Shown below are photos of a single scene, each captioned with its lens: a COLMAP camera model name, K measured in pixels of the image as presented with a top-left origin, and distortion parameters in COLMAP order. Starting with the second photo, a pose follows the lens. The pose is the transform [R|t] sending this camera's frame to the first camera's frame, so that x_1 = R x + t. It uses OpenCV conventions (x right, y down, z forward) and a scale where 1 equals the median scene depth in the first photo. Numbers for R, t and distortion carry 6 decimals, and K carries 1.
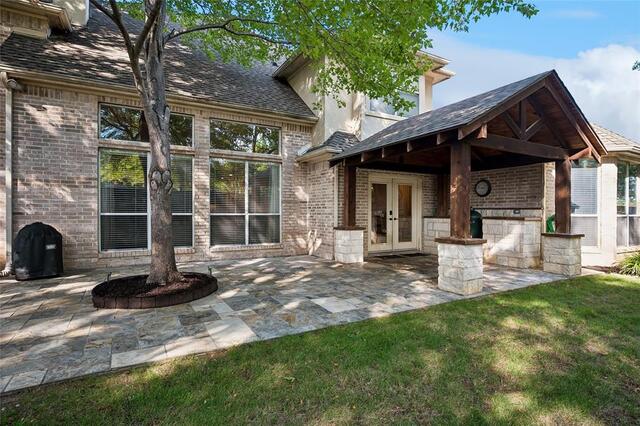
lens RADIAL K [[331.0, 0, 320.0], [0, 331.0, 213.0], [0, 0, 1]] dist [-0.002139, -0.000357]
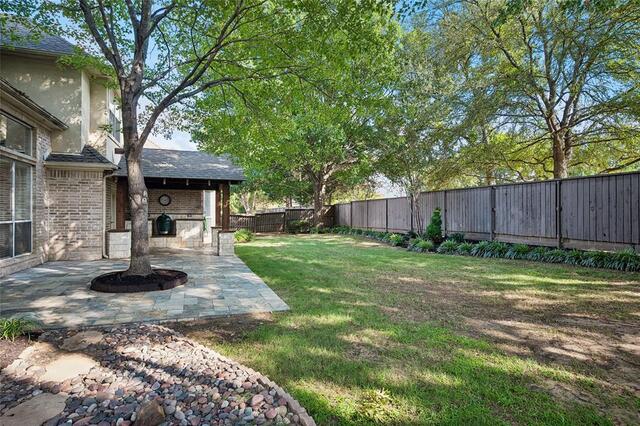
lens RADIAL K [[346.2, 0, 320.0], [0, 346.2, 213.0], [0, 0, 1]] dist [0.000419, 0.000201]
pose [[0.141325, -0.003237, 0.989958, -1.083252], [-0.000519, 0.999994, 0.003344, -0.023899], [-0.989963, -0.000987, 0.141322, 0.070886]]
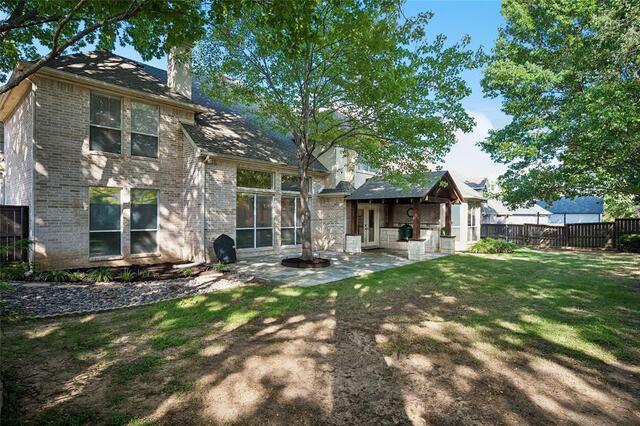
lens RADIAL K [[346.2, 0, 320.0], [0, 346.2, 213.0], [0, 0, 1]] dist [0.000419, 0.000201]
pose [[0.946375, 0.007027, 0.322995, -0.734279], [-0.004195, 0.999946, -0.009463, -0.057475], [-0.323044, 0.007601, 0.946353, -0.818643]]
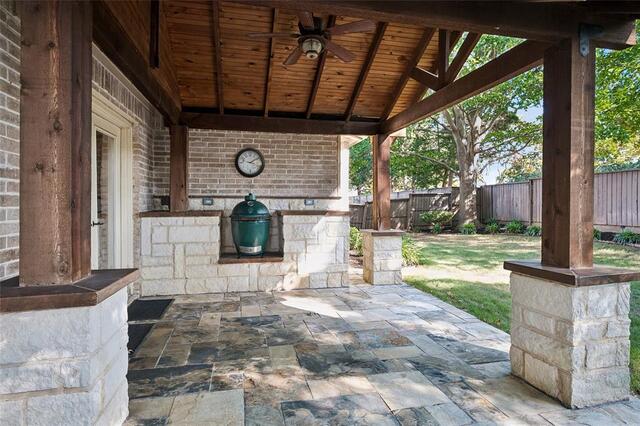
lens RADIAL K [[349.8, 0, 321.0], [0, 349.8, 198.7], [0, 0, 1]] dist [-0.000667, 0.000177]
pose [[0.293448, 0.004930, 0.955962, -0.073252], [0.004544, 0.999968, -0.006552, -0.006383], [-0.955964, 0.006266, 0.293417, 0.762239]]
